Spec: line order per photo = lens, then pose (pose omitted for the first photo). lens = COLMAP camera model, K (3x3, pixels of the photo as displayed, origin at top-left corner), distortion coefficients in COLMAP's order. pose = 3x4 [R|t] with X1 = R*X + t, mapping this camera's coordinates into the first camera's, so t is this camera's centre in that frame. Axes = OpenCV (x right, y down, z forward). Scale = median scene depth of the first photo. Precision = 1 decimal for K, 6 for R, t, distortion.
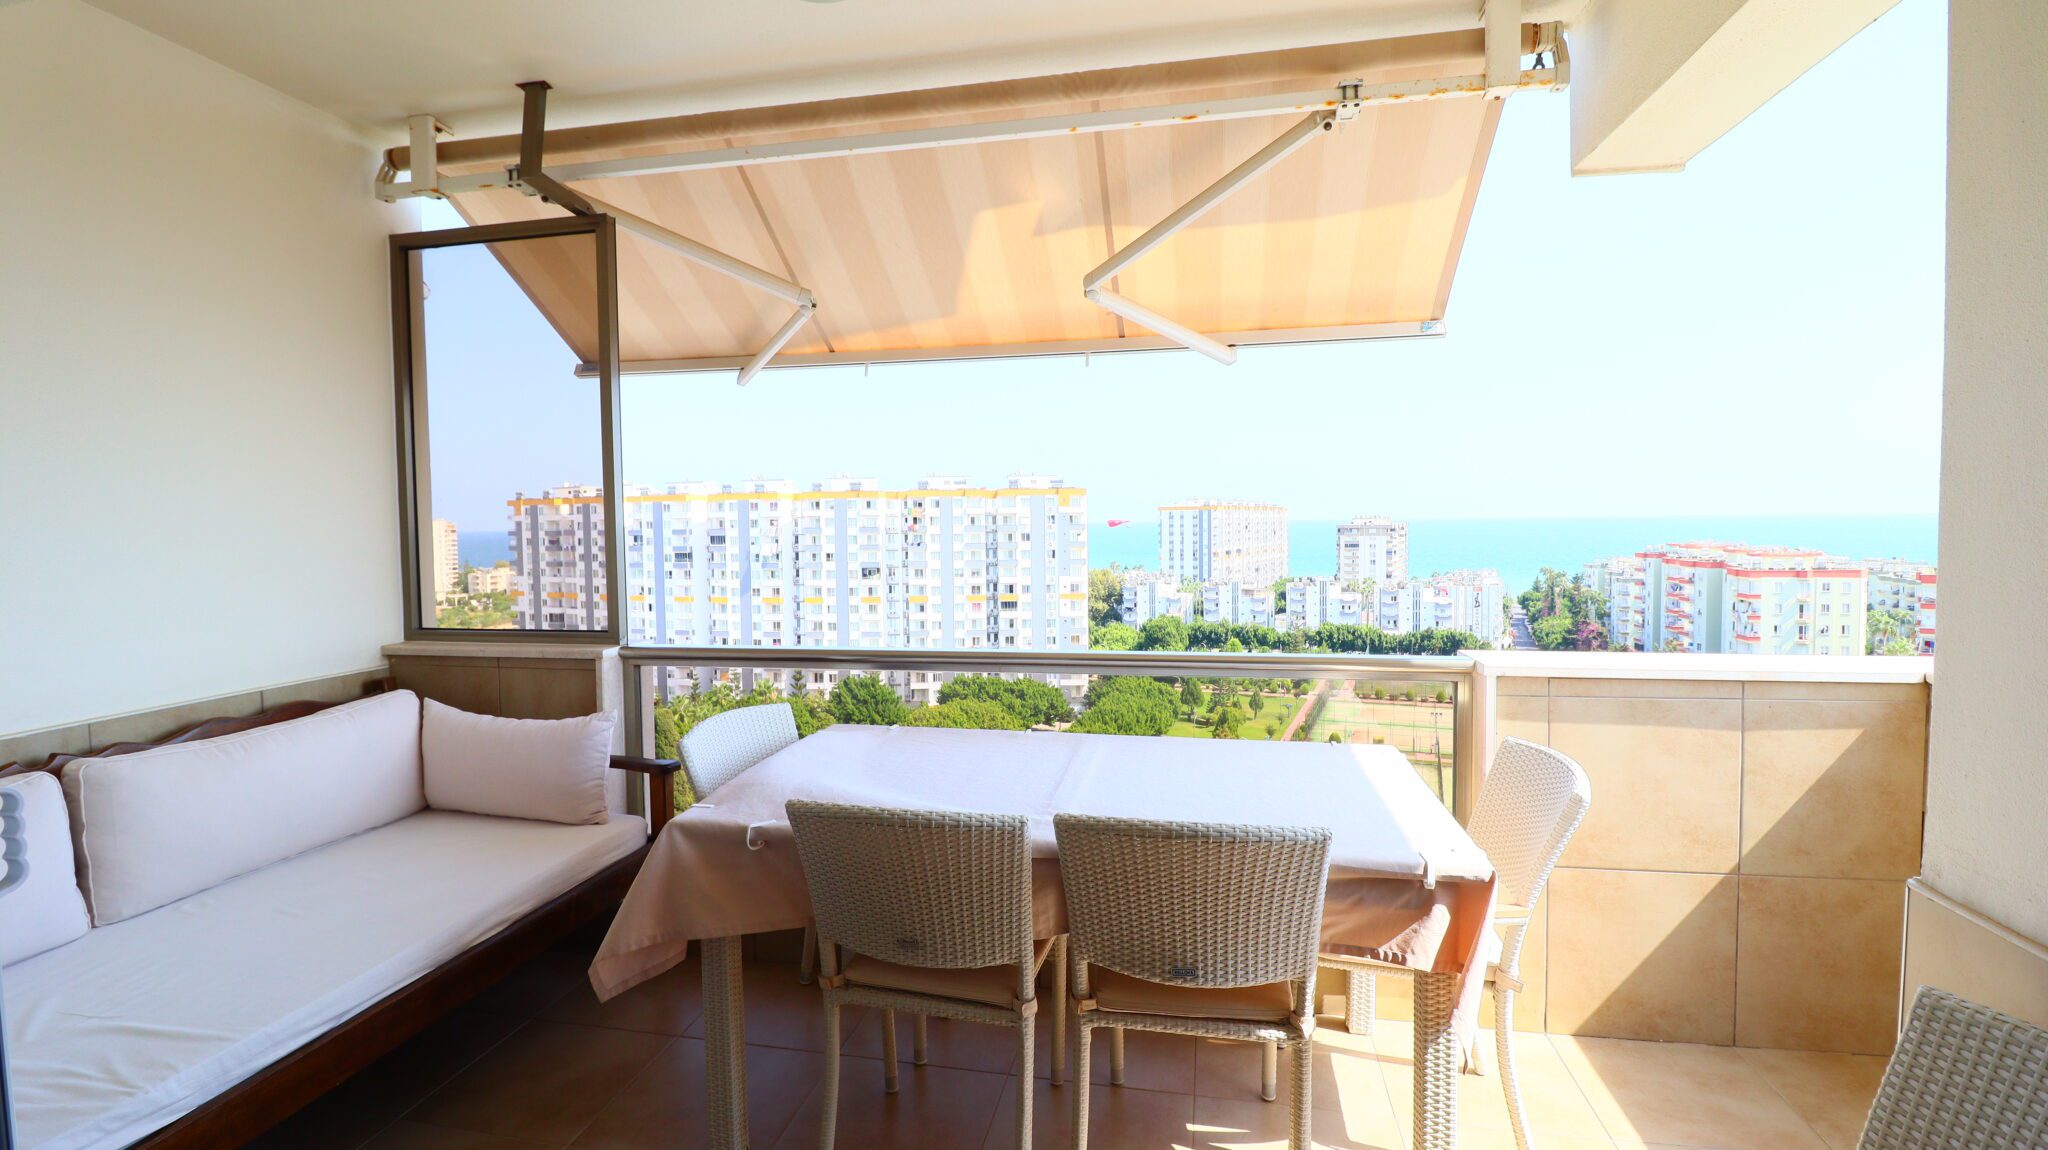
lens RADIAL K [[941.6, 0, 1011.3], [0, 941.6, 565.4], [0, 0, 1]] dist [0.008738, -0.015631]
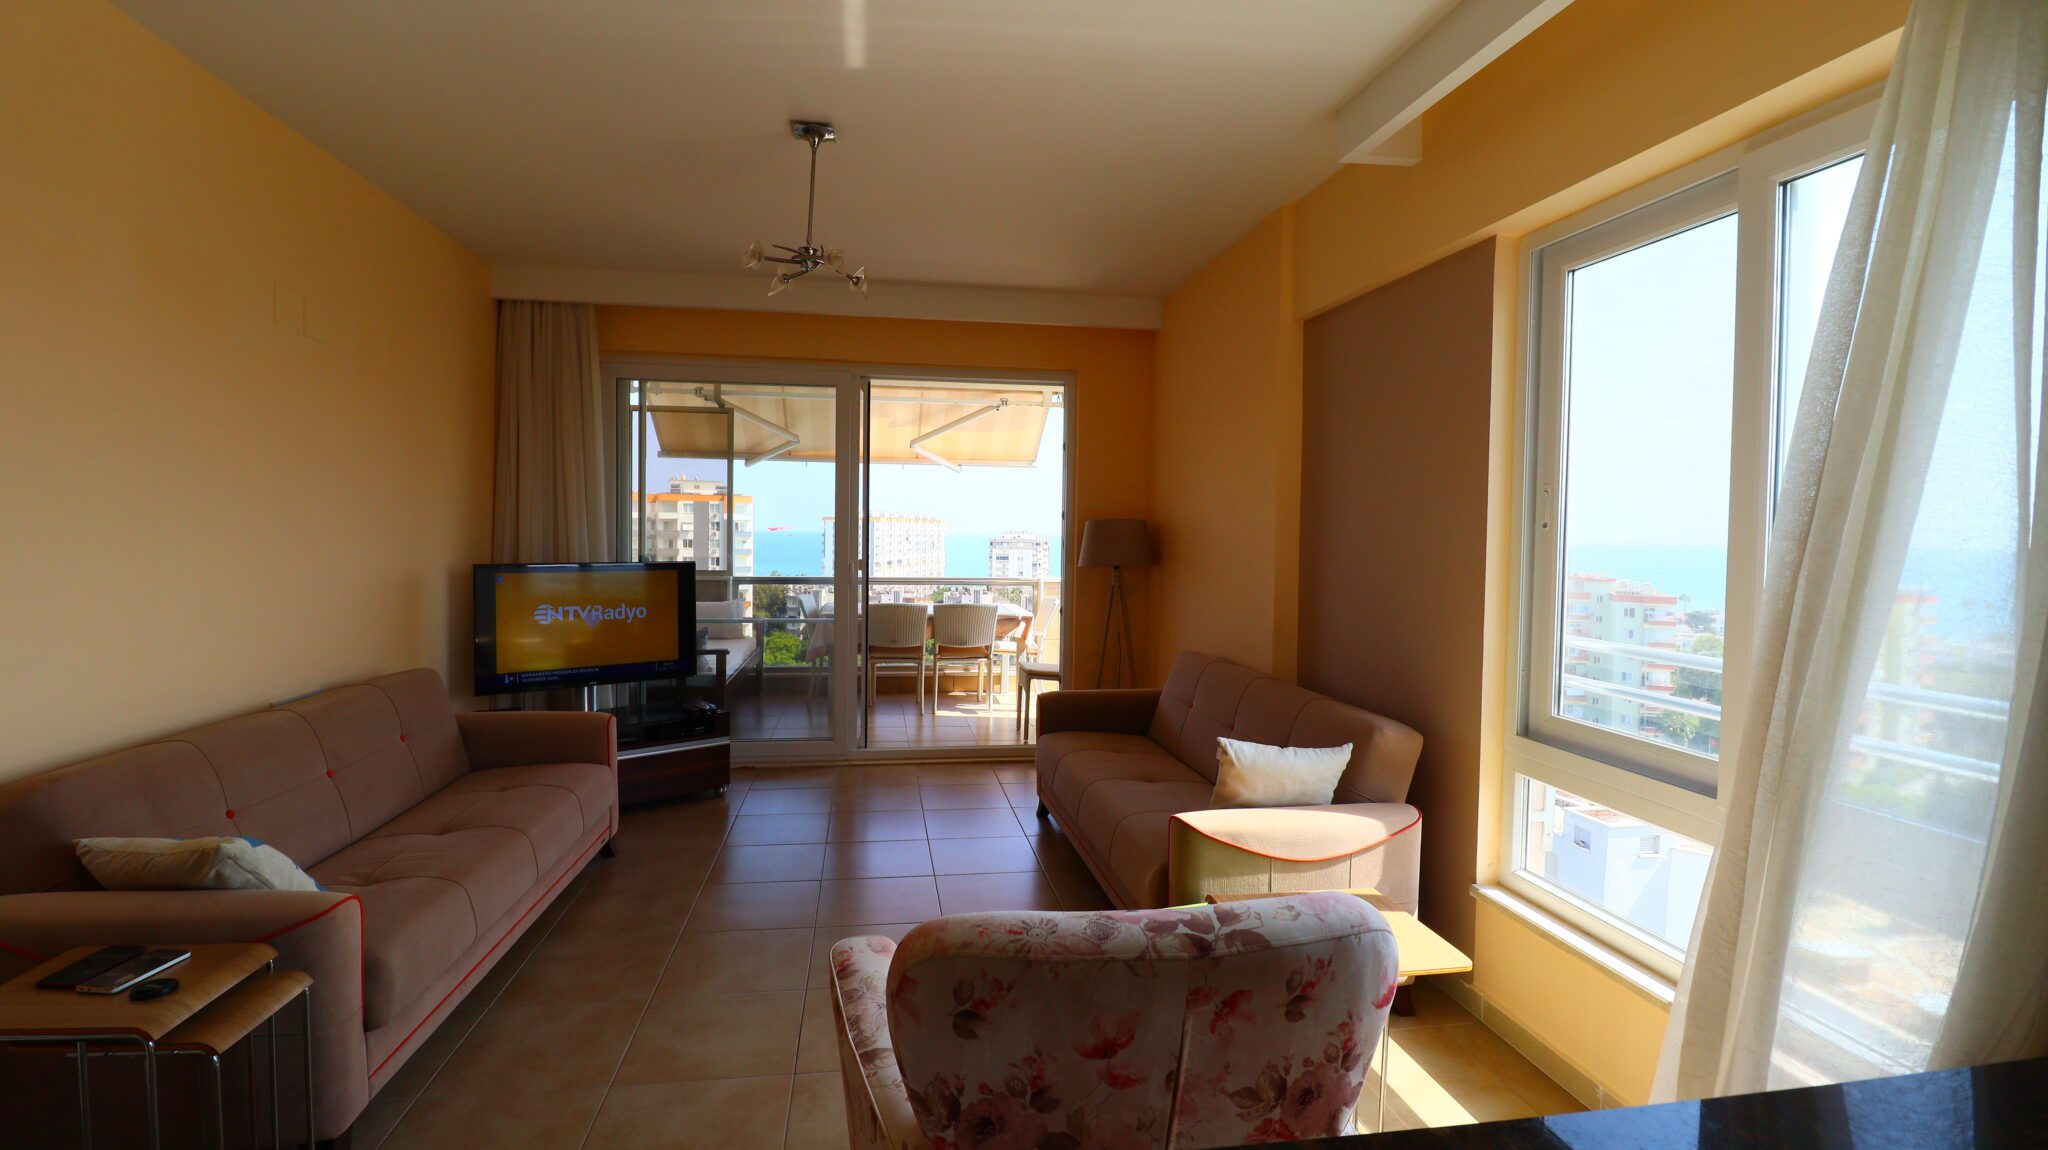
lens RADIAL K [[942.4, 0, 1014.6], [0, 942.4, 559.9], [0, 0, 1]] dist [0.001973, -0.014786]
pose [[0.935921, 0.015523, 0.351868, -0.523798], [-0.009712, 0.999786, -0.018276, 0.069693], [-0.352076, 0.013687, 0.935871, -1.441400]]
